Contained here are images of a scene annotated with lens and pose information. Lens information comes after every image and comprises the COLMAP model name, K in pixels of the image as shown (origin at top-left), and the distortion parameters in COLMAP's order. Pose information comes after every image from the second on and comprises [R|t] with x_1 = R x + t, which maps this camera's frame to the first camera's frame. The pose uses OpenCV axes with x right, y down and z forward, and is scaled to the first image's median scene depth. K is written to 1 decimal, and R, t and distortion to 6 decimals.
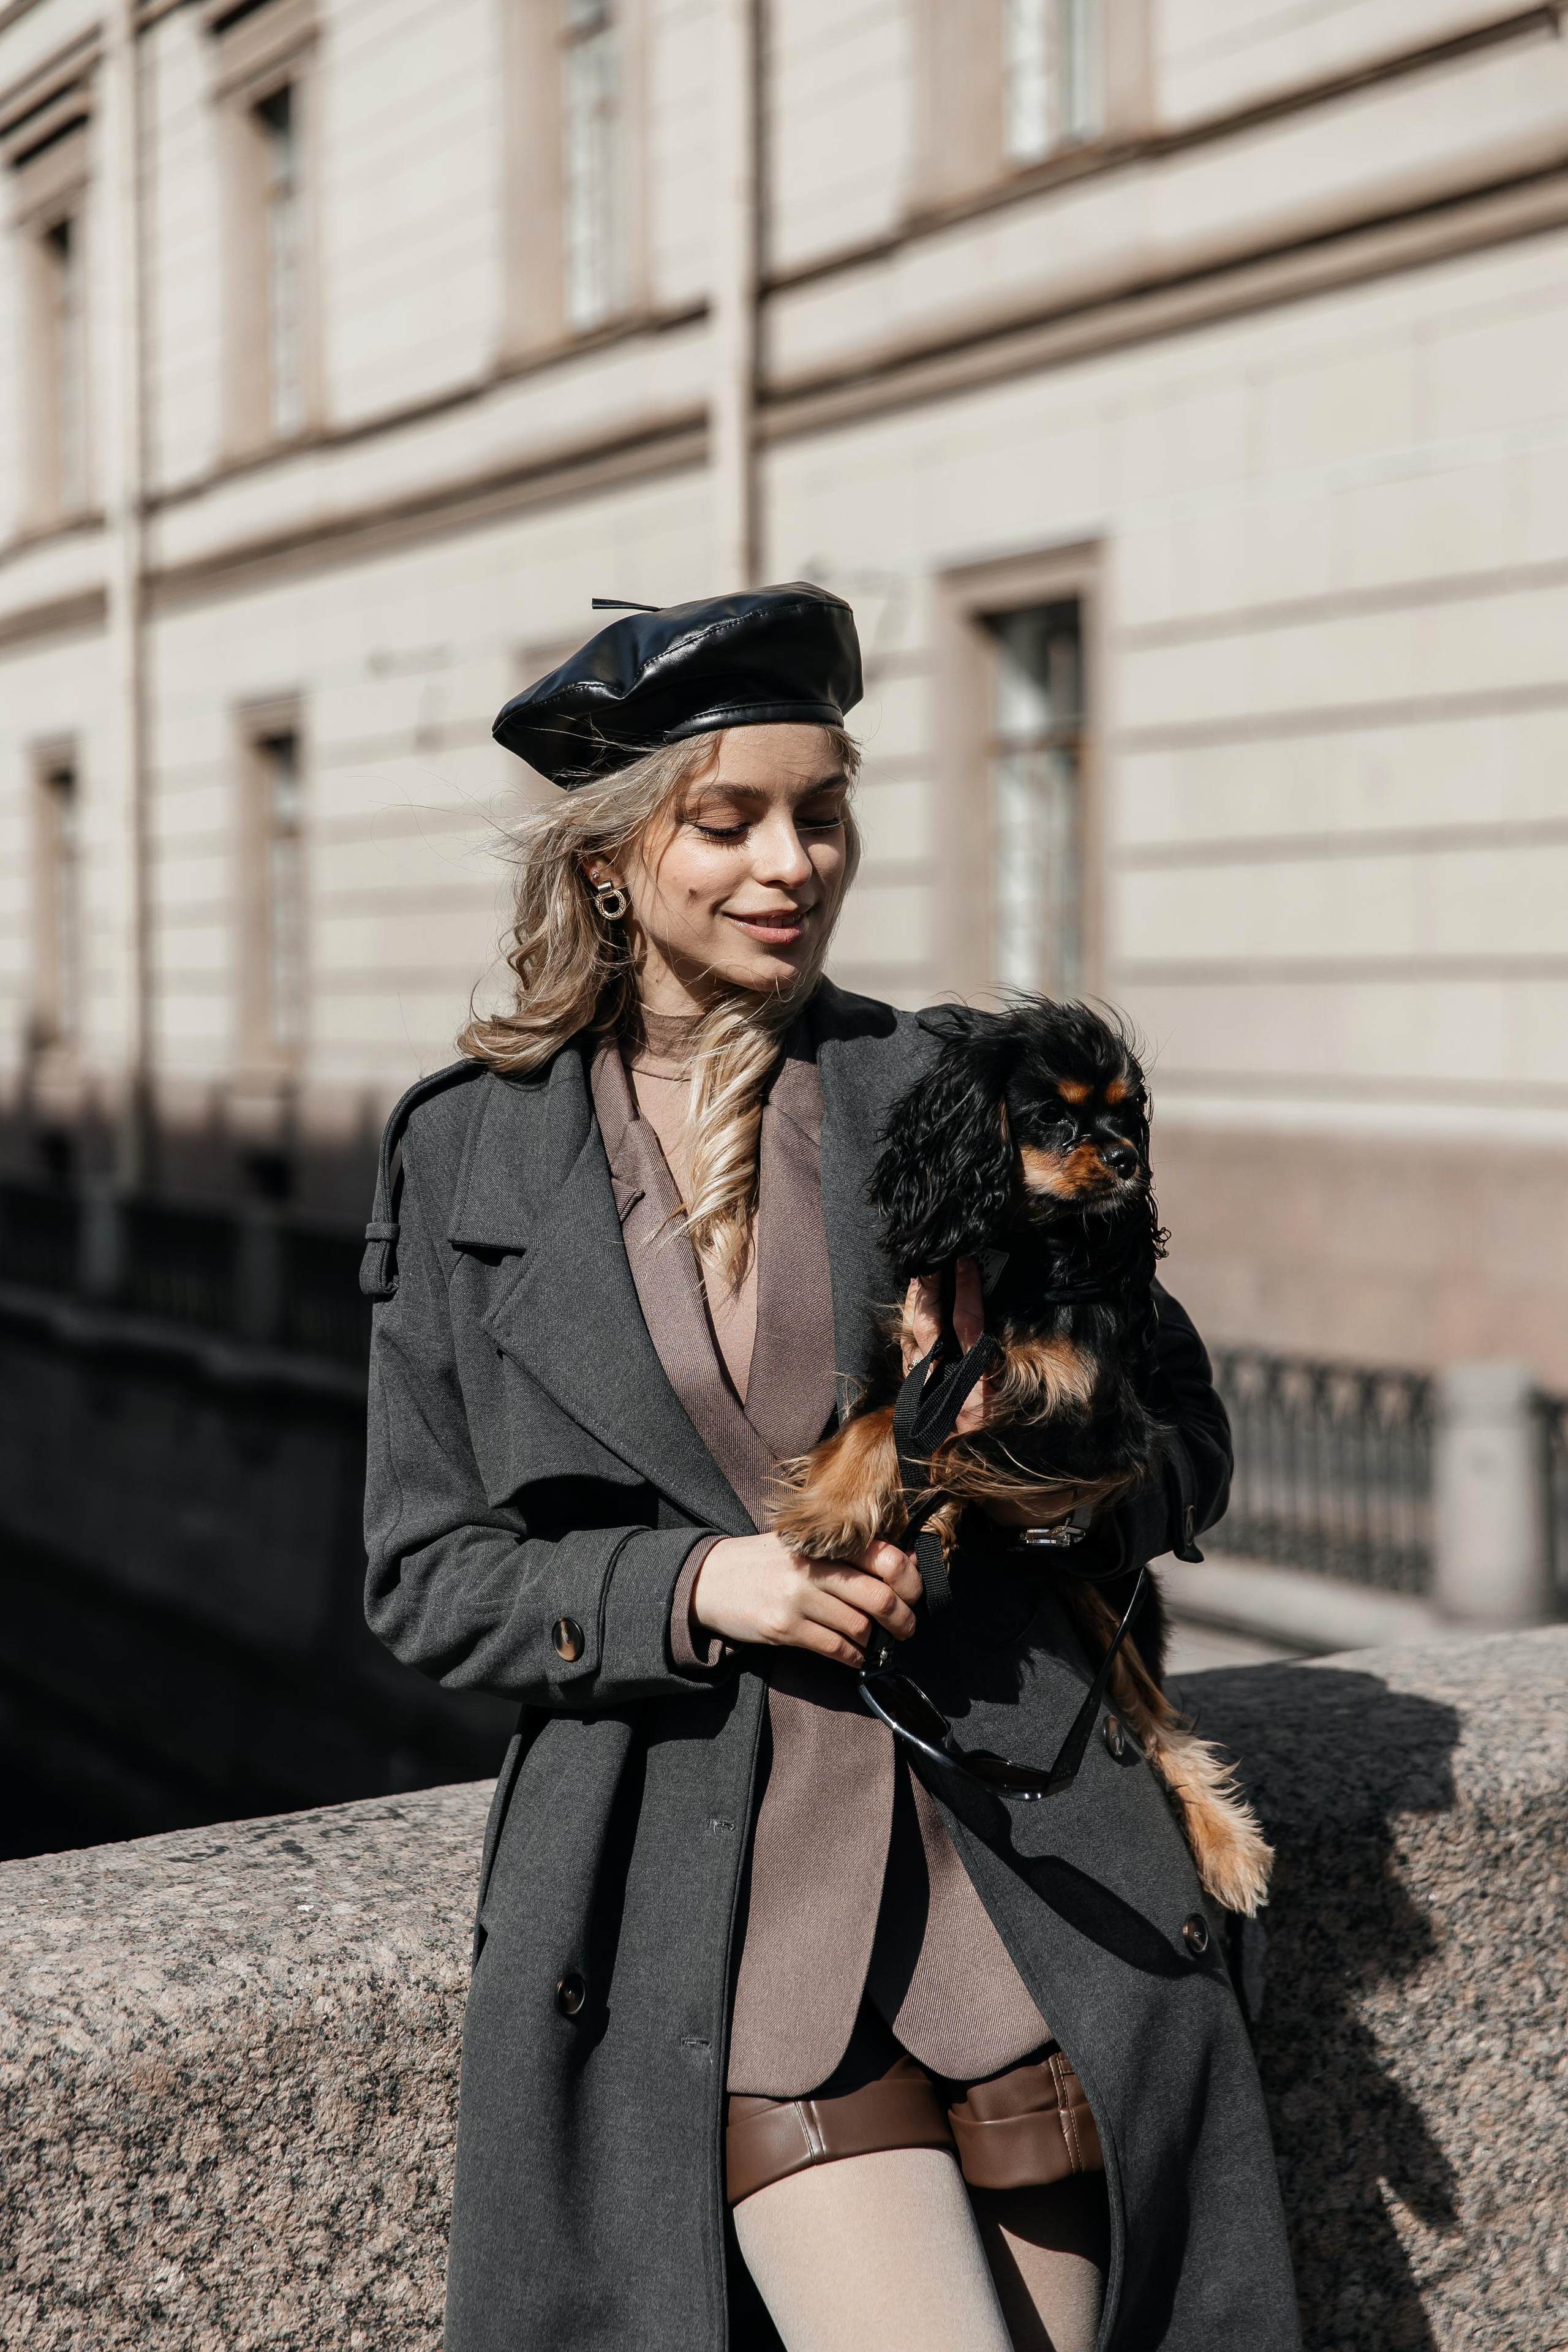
lens RADIAL K [[4478.1, 0, 784.0], [0, 4478.1, 1176.0], [0, 0, 1]] dist [-0.053245, 0.604945]
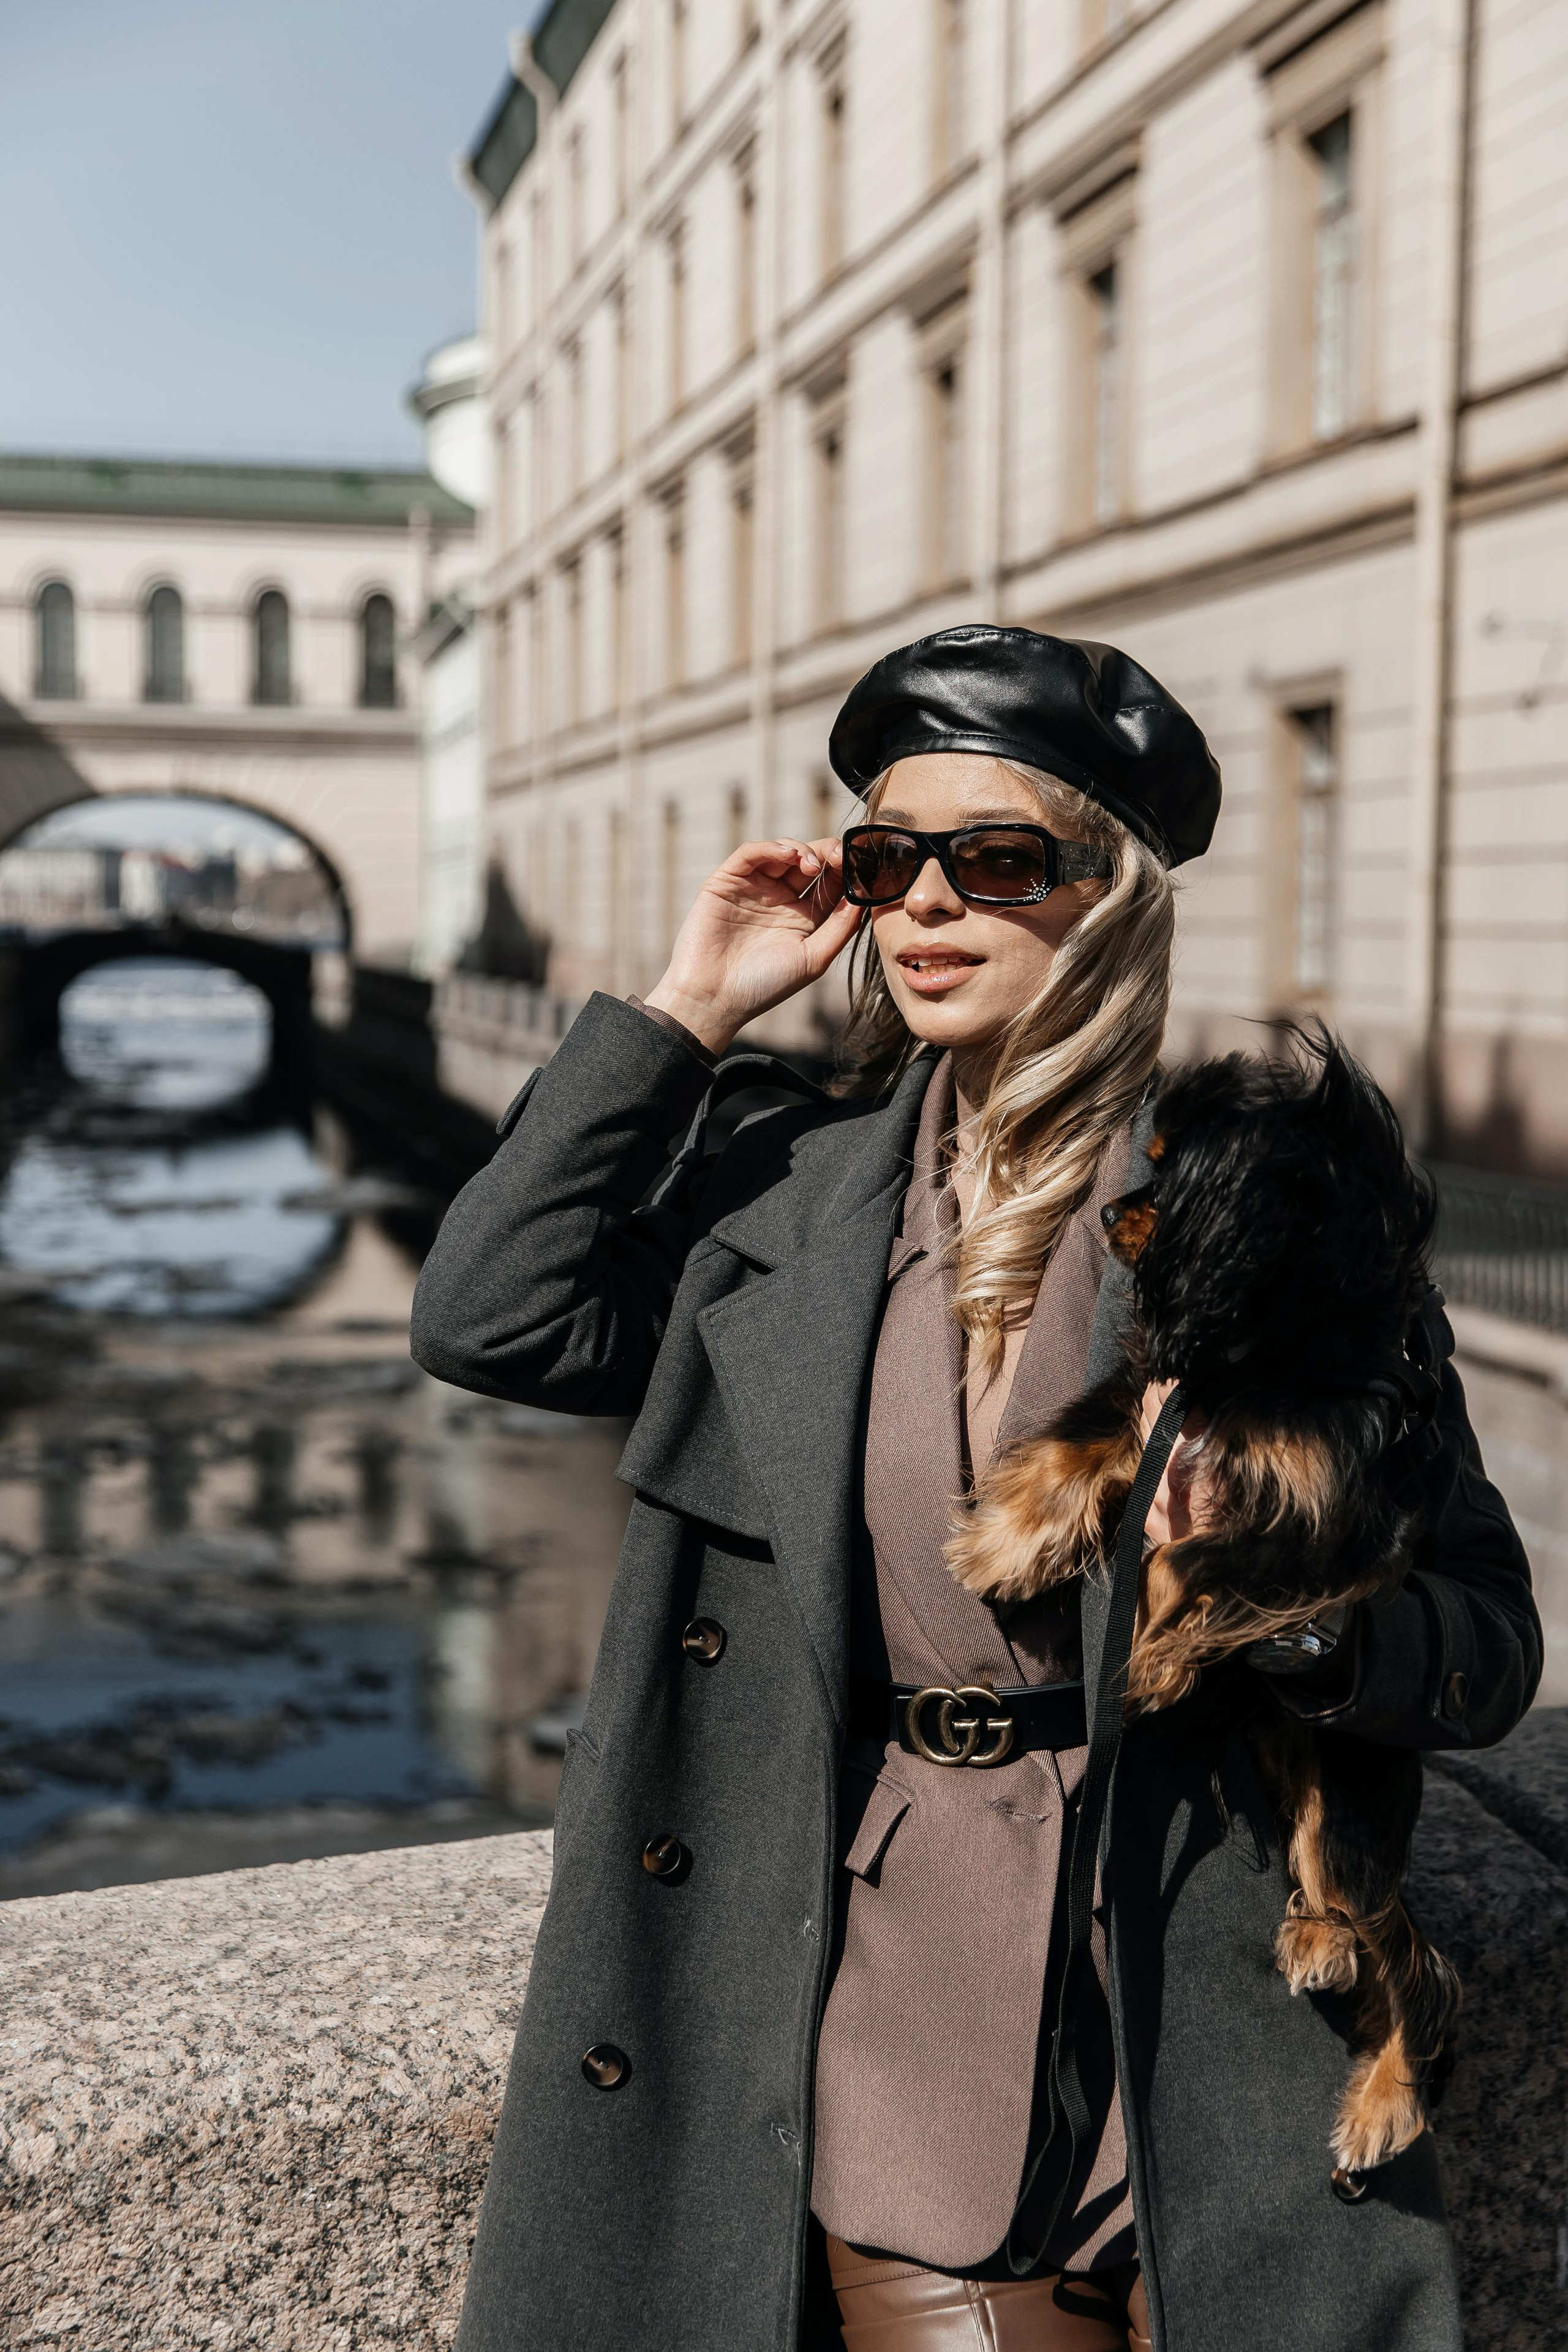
lens RADIAL K [[3182.5, 0, 784.0], [0, 3182.5, 1176.0], [0, 0, 1]] dist [-0.025967, 0.067072]
pose [[0.975866, 0.033618, -0.215768, 0.074820], [-0.025306, 0.998832, 0.041172, -0.044503], [0.216900, -0.034719, 0.975576, 0.299582]]
